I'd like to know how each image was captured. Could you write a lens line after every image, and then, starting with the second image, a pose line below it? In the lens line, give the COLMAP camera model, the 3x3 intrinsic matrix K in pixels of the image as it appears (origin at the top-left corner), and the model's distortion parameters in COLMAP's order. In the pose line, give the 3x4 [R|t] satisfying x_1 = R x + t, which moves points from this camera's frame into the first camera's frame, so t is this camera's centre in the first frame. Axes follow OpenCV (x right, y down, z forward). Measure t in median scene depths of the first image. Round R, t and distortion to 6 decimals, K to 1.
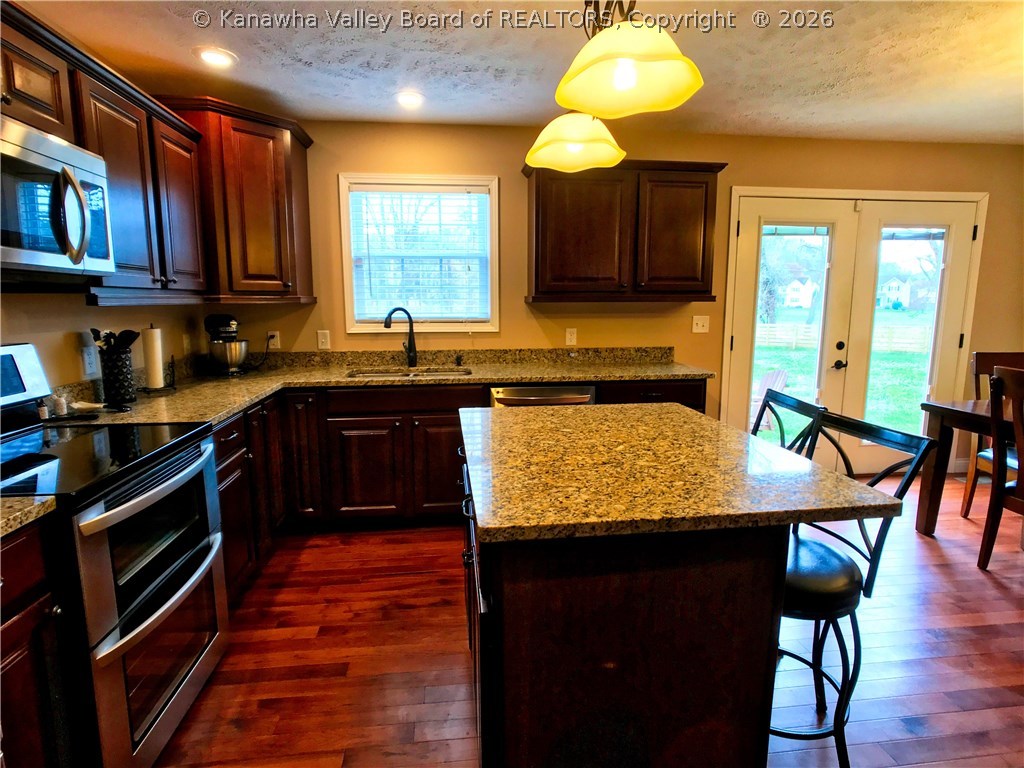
lens RADIAL K [[544.8, 0, 512.2], [0, 544.8, 381.8], [0, 0, 1]] dist [-0.017539, 0.002224]
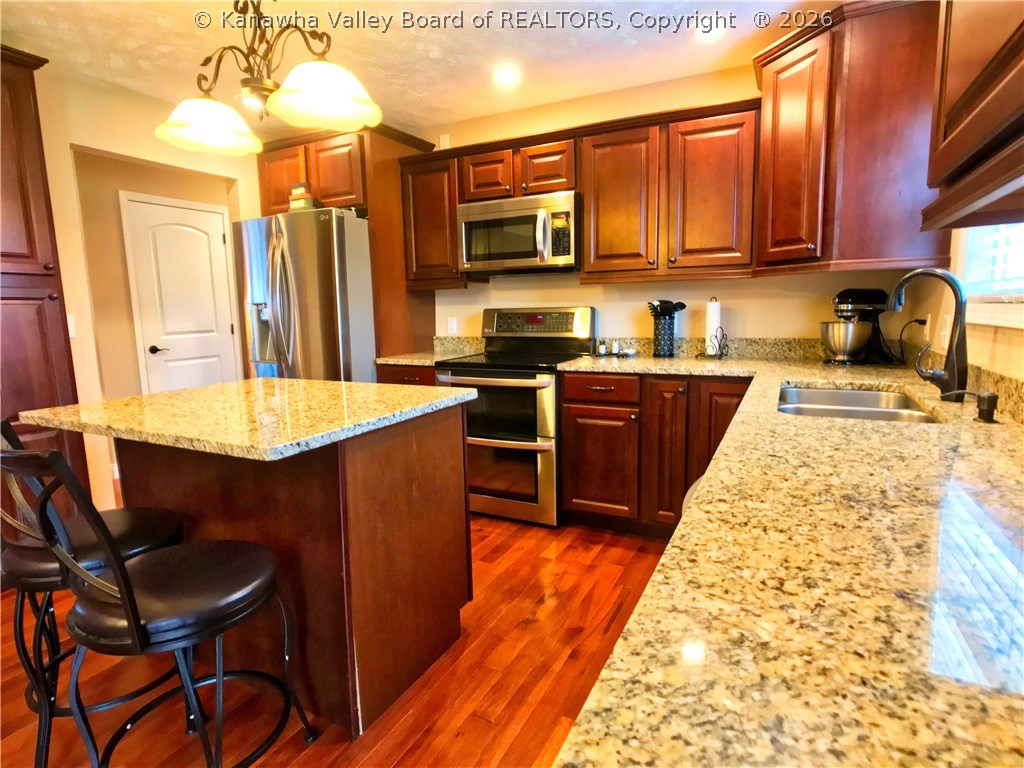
lens RADIAL K [[544.8, 0, 515.2], [0, 544.8, 380.2], [0, 0, 1]] dist [-0.017539, 0.002224]
pose [[-0.556969, 0.124914, -0.821086, 0.564633], [-0.103112, 0.970576, 0.217601, -0.155299], [0.824108, 0.205861, -0.527700, 1.389708]]
